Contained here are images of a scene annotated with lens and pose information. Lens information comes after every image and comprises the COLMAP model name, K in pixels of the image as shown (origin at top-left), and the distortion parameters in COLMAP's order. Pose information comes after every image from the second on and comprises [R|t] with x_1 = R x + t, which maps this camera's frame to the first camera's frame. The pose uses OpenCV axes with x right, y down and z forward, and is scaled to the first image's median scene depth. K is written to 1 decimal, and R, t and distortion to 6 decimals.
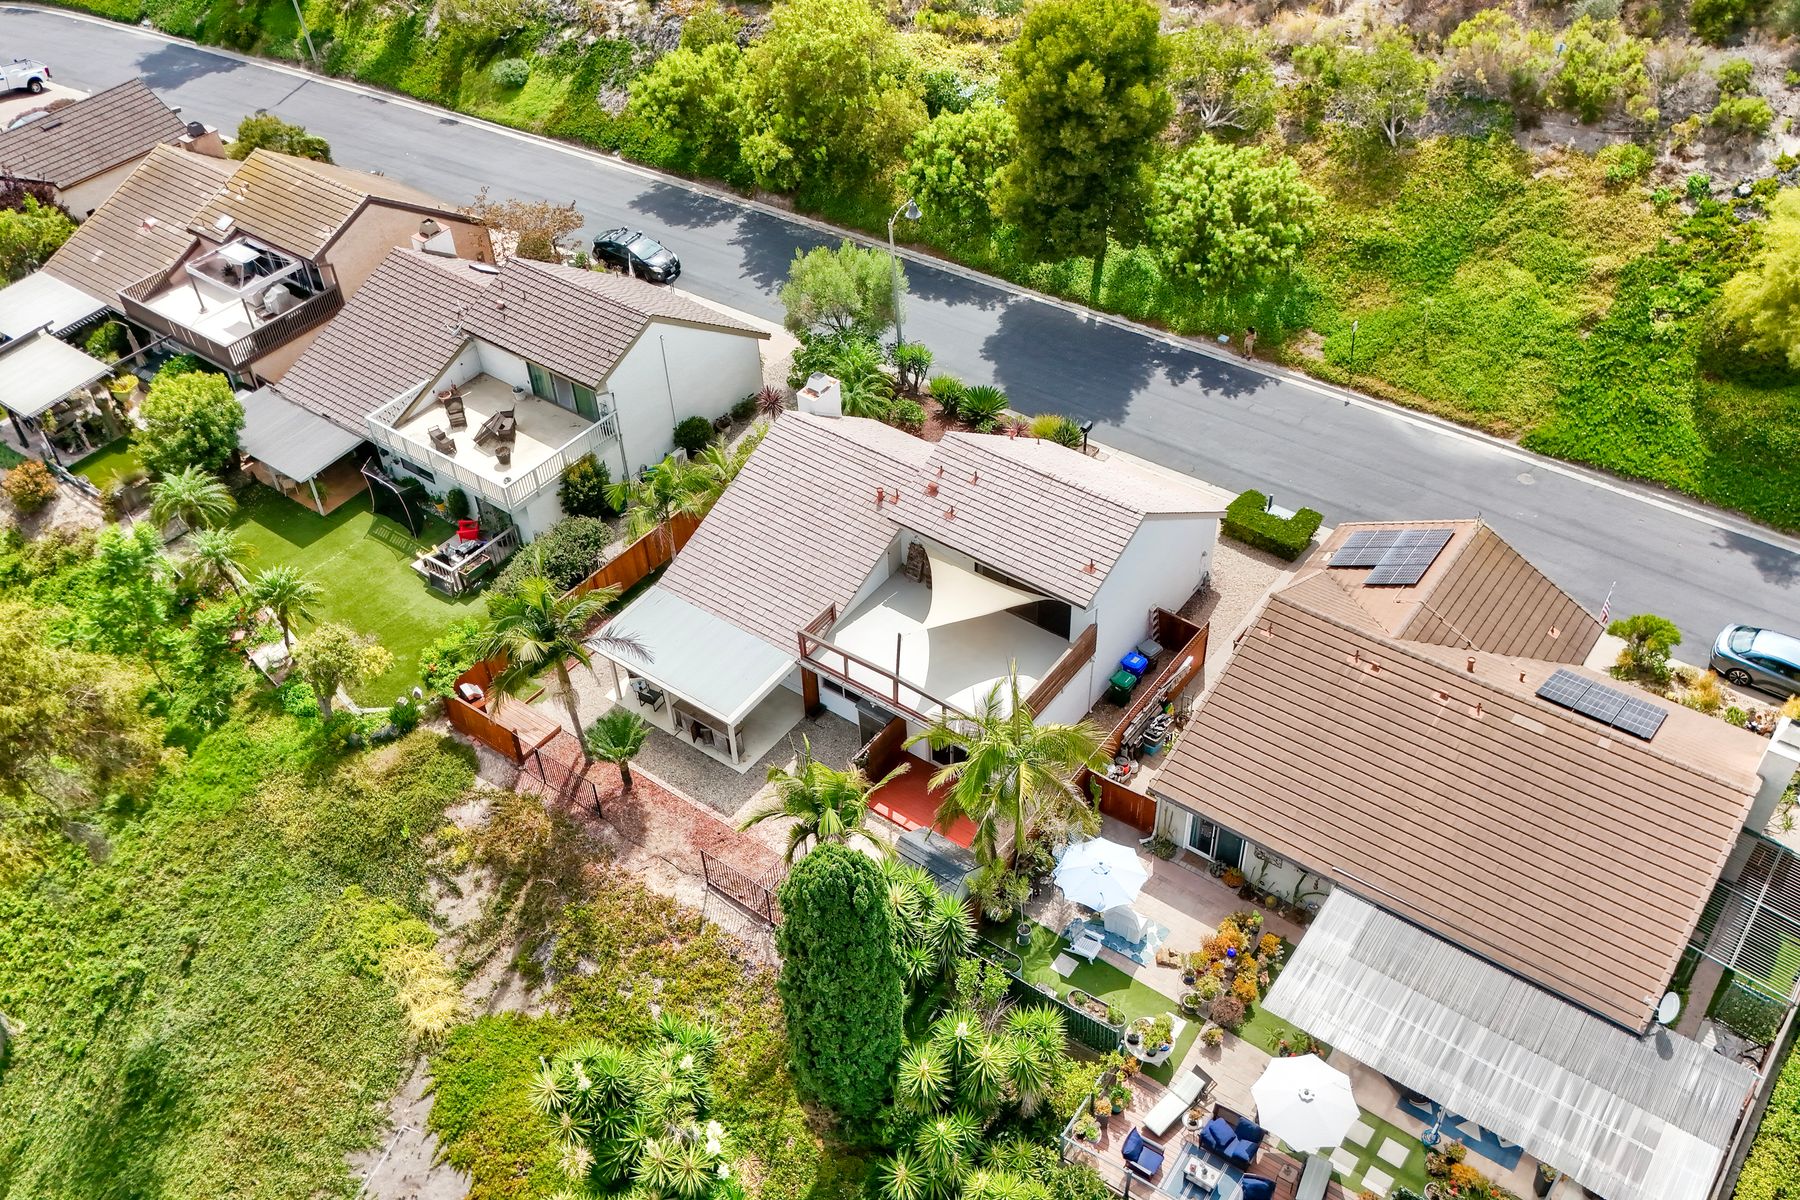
lens RADIAL K [[1583.7, 0, 900.0], [0, 1583.7, 600.0], [0, 0, 1]] dist [0.047935, -0.023355]
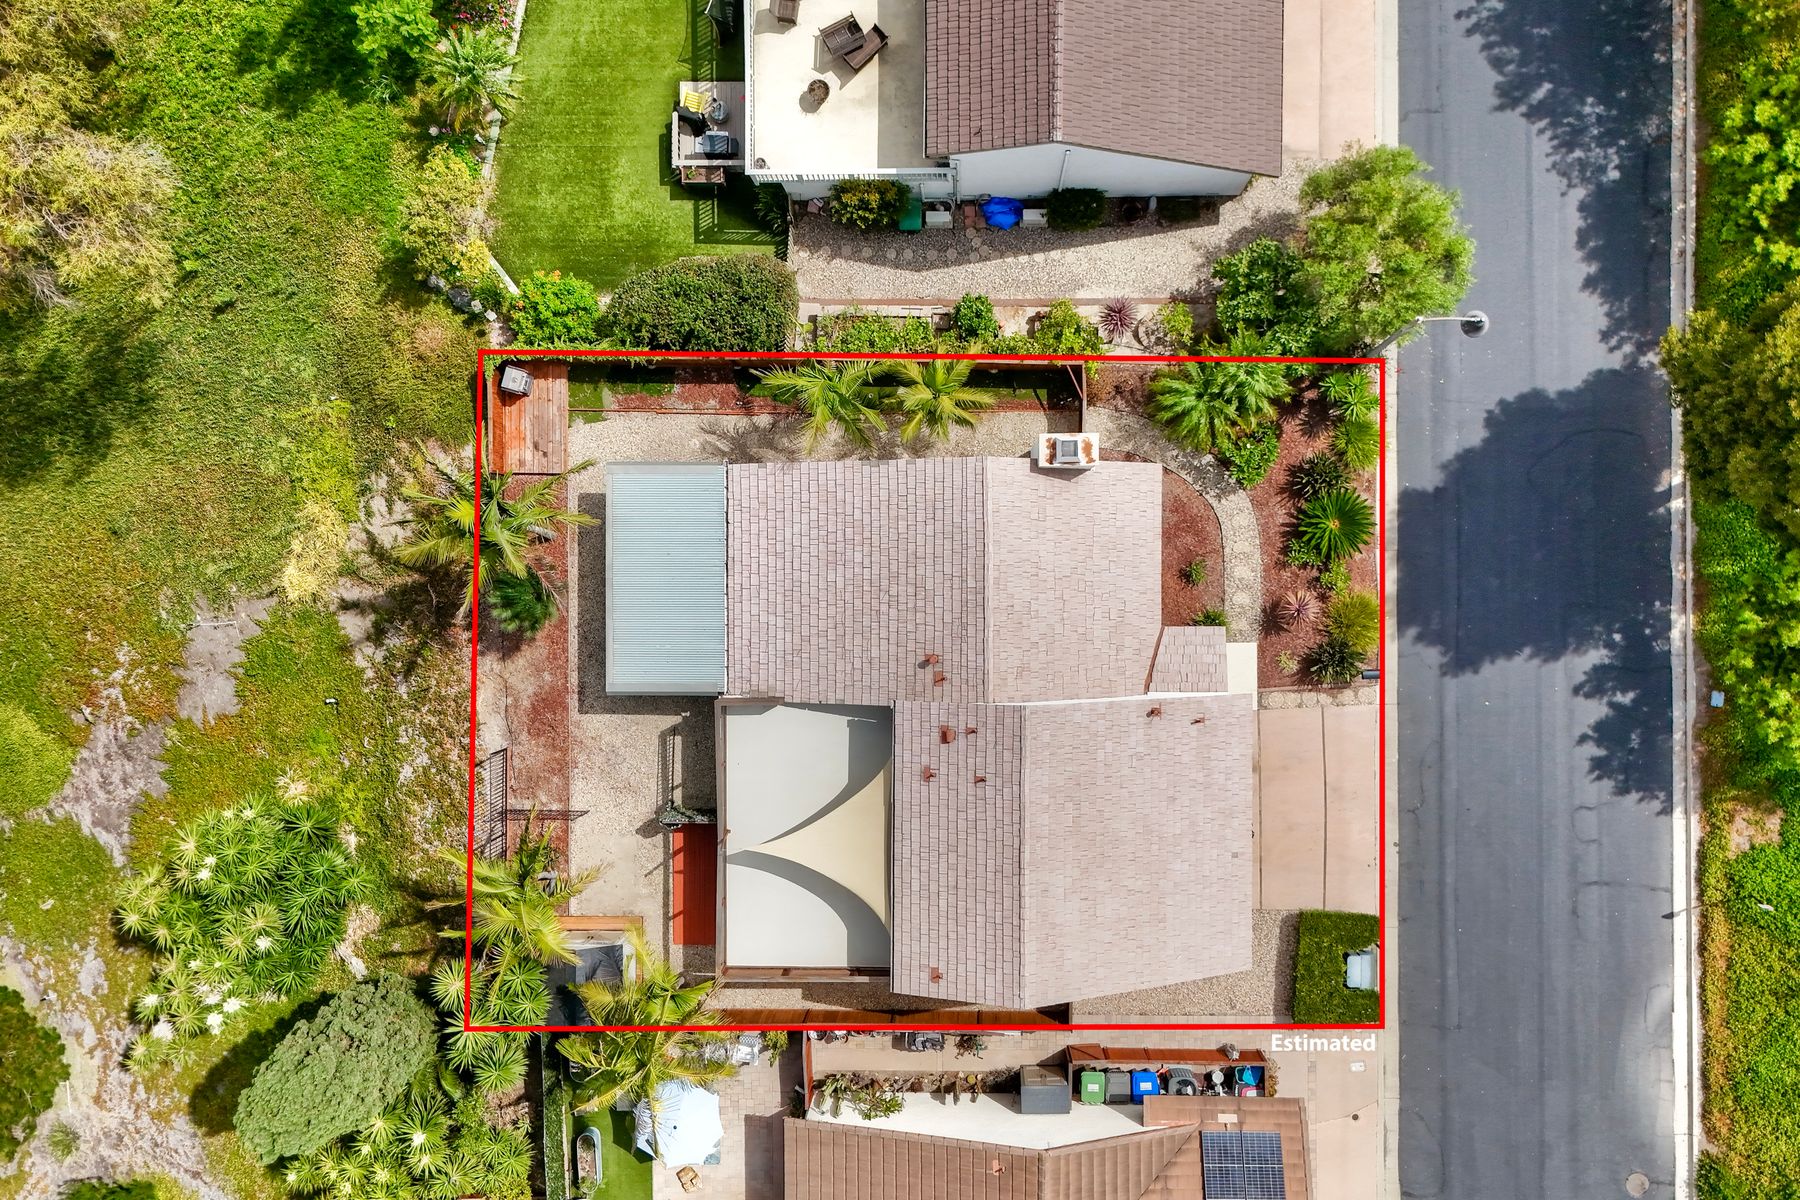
lens RADIAL K [[1583.7, 0, 900.0], [0, 1583.7, 600.0], [0, 0, 1]] dist [0.047935, -0.023355]
pose [[0.591757, 0.805931, 0.017269, -0.047927], [-0.539757, 0.380224, 0.751061, -0.529270], [0.598737, -0.453767, 0.660007, 0.387983]]
